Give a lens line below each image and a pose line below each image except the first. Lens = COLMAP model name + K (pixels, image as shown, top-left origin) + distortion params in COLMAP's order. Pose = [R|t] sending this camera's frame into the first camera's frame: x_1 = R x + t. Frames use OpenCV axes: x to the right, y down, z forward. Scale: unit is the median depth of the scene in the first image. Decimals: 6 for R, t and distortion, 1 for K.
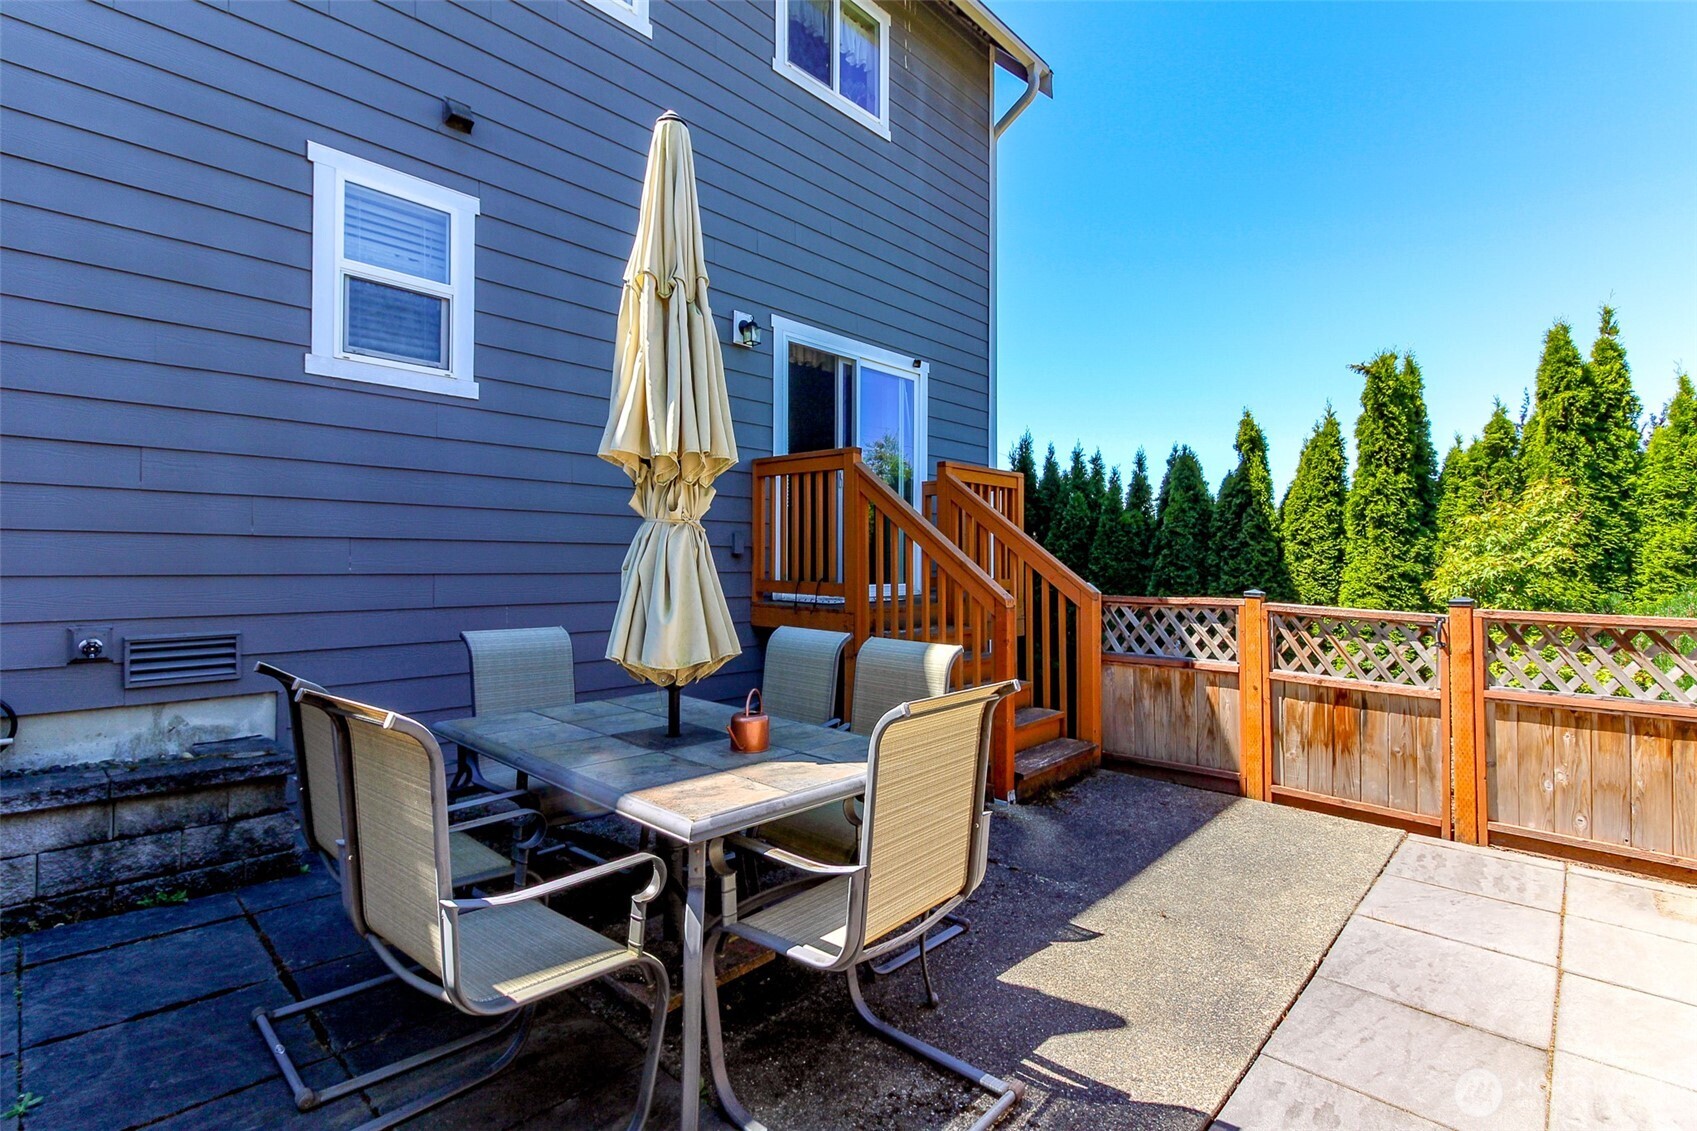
lens RADIAL K [[785.9, 0, 824.6], [0, 785.9, 565.0], [0, 0, 1]] dist [-0.001477, -0.000974]
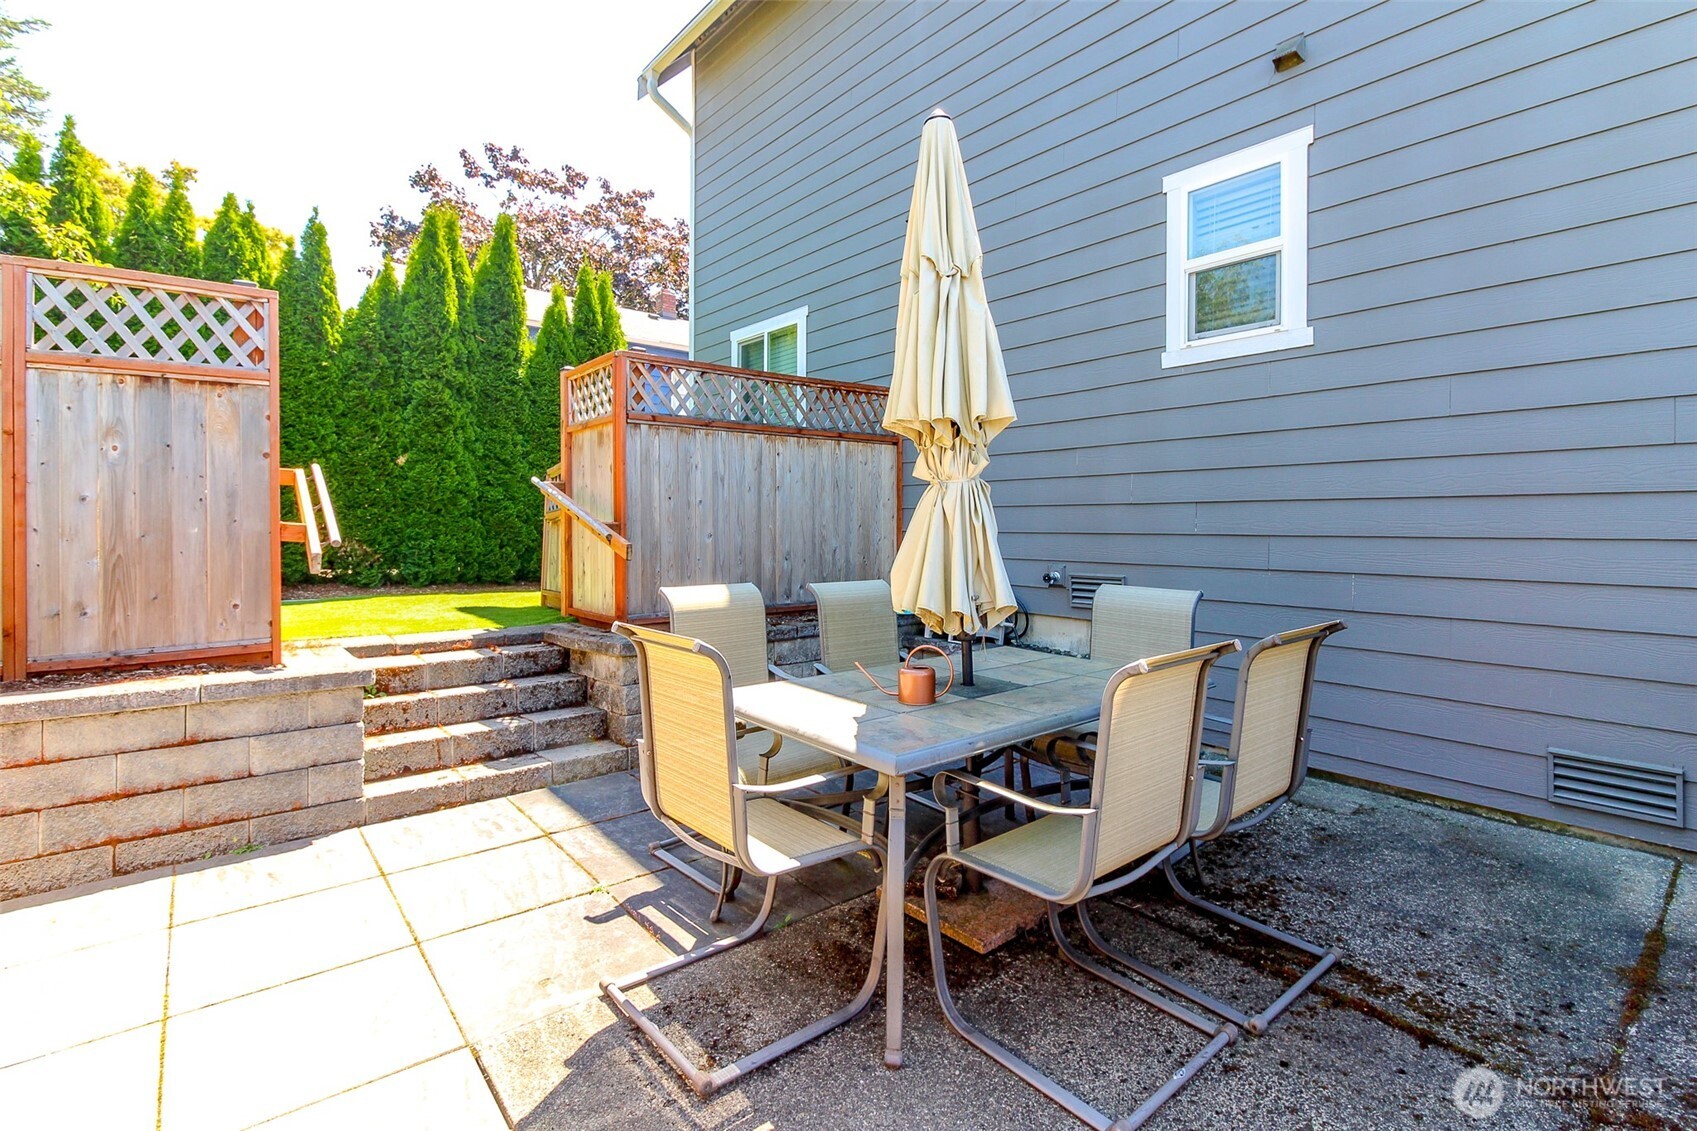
lens RADIAL K [[794.5, 0, 878.9], [0, 794.5, 530.9], [0, 0, 1]] dist [-0.002896, -0.000458]
pose [[-0.106054, -0.000154, -0.994360, 0.539668], [-0.006687, 0.999977, 0.000559, 0.008379], [0.994338, 0.006709, -0.106053, 0.611528]]
